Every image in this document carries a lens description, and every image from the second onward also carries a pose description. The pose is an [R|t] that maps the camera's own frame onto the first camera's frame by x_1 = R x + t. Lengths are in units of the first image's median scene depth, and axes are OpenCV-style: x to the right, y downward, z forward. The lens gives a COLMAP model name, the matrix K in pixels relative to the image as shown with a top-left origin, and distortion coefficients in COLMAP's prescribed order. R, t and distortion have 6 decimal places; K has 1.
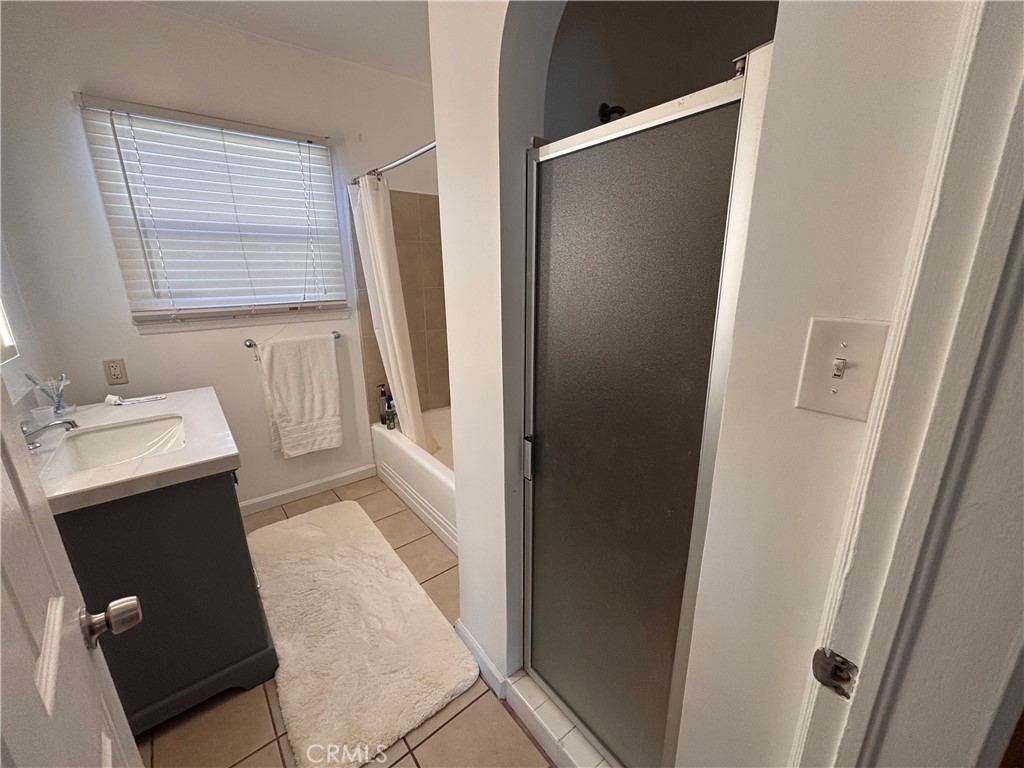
lens RADIAL K [[412.5, 0, 513.1], [0, 412.5, 381.6], [0, 0, 1]] dist [0.002043, 0.000761]
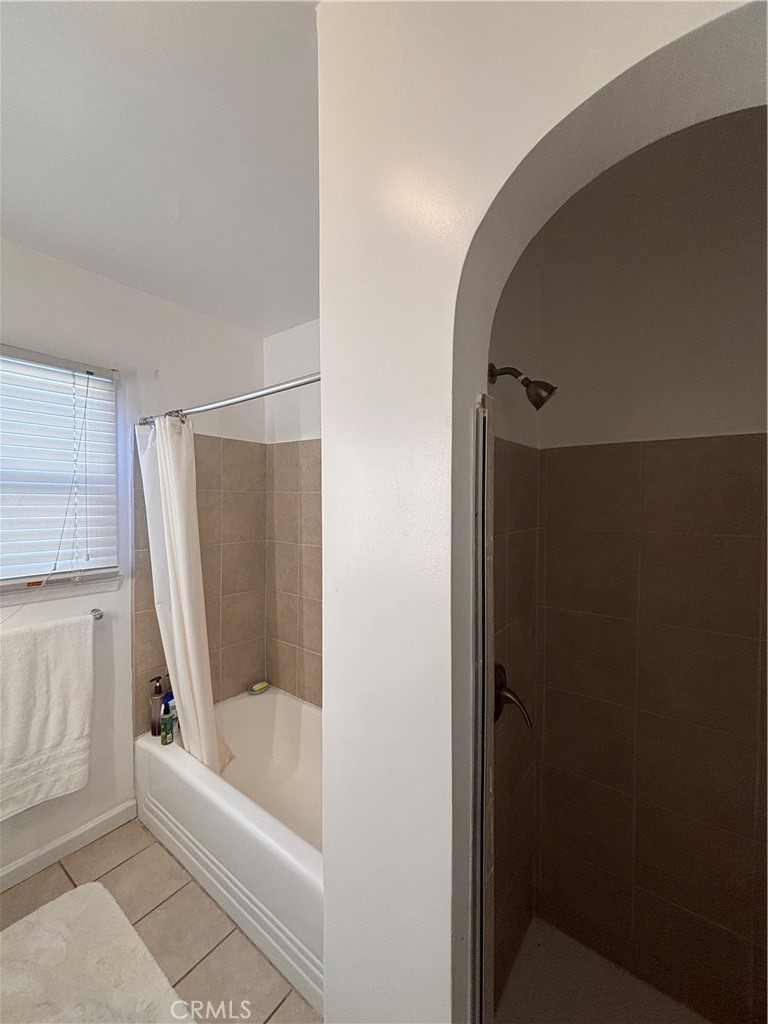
lens RADIAL K [[412.5, 0, 383.7], [0, 412.5, 512.8], [0, 0, 1]] dist [0.002043, 0.000761]
pose [[0.970251, 0.007454, 0.241988, -0.120204], [0.051767, 0.970022, -0.237441, -0.090046], [-0.236503, 0.242904, 0.940778, 0.162449]]
